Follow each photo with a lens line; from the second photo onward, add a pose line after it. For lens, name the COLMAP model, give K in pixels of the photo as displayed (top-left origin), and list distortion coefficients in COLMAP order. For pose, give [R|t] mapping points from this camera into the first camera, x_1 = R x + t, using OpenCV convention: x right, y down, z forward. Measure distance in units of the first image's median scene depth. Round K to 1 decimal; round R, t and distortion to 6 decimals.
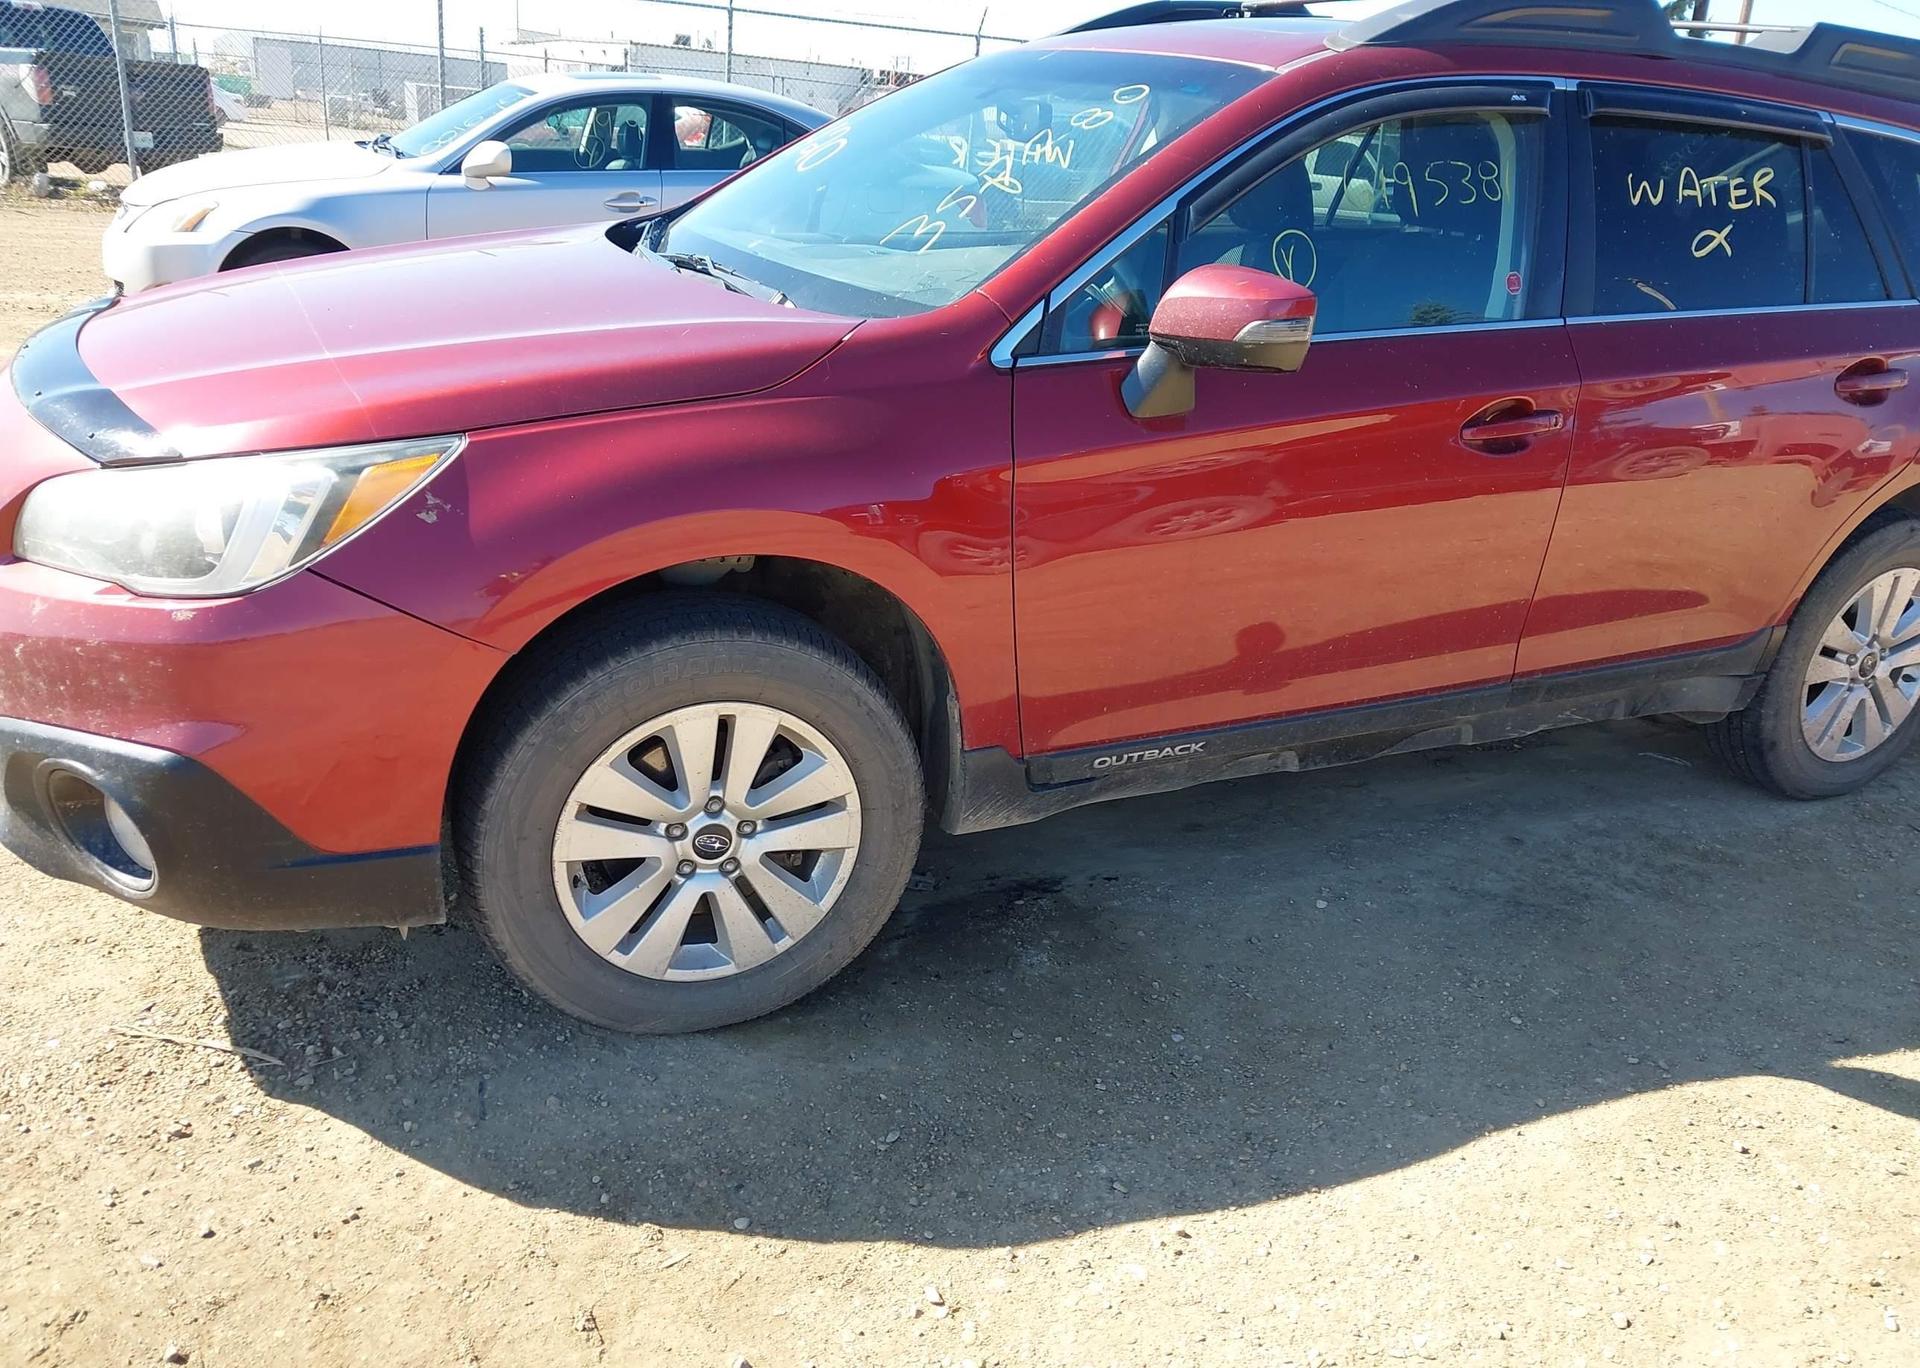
lens RADIAL K [[1603.7, 0, 962.6], [0, 1603.7, 611.7], [0, 0, 1]] dist [-0.004596, -0.009222]
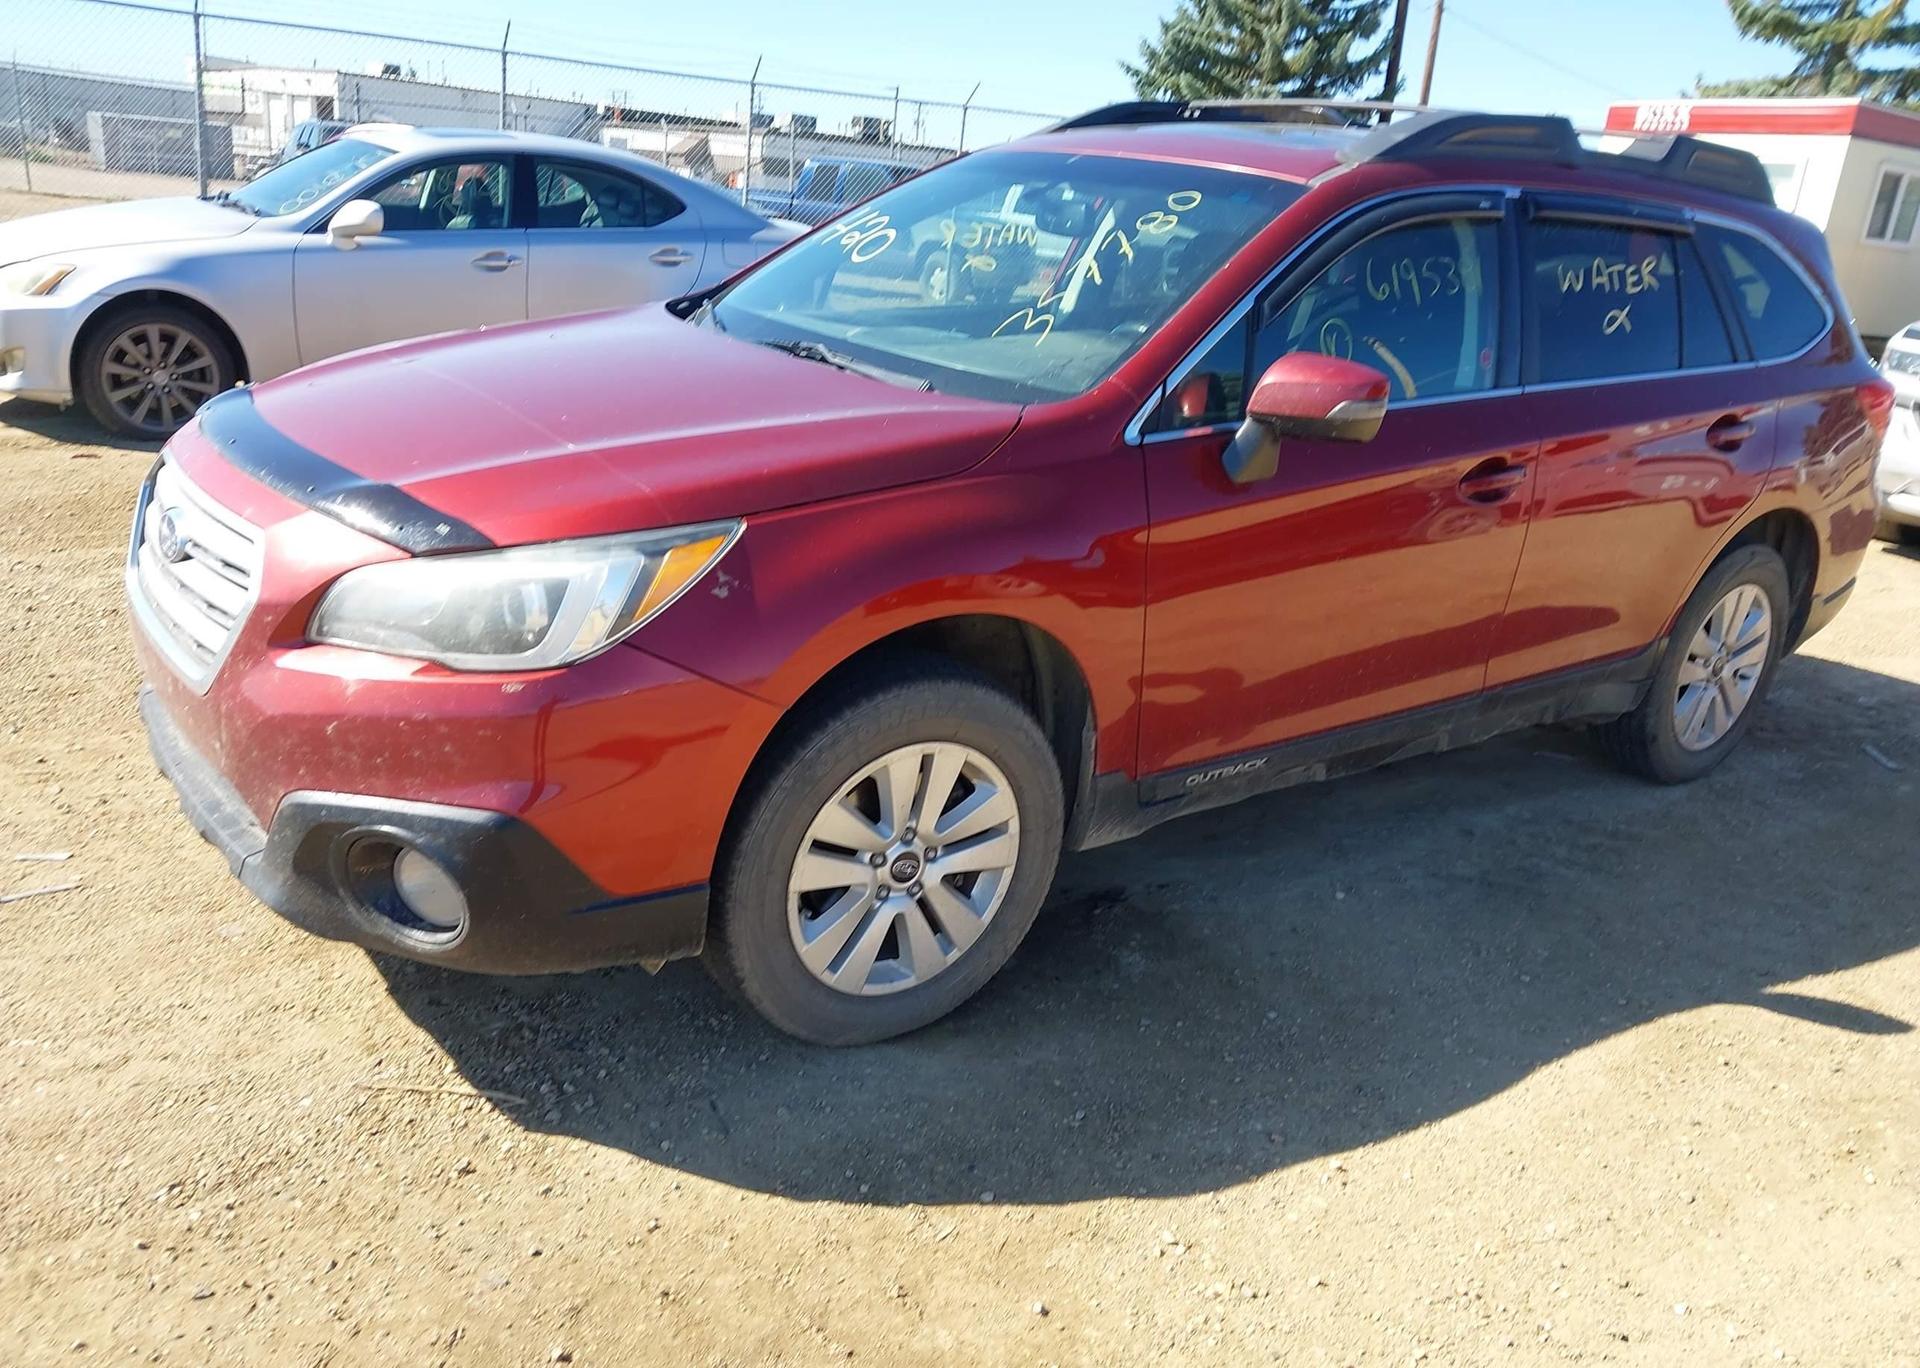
lens RADIAL K [[1654.0, 0, 956.8], [0, 1654.0, 613.7], [0, 0, 1]] dist [0.017234, -0.067852]
pose [[0.980822, -0.038798, 0.191003, -0.328488], [0.043126, 0.998897, -0.018554, -0.011598], [-0.190072, 0.026435, 0.981414, -0.148768]]
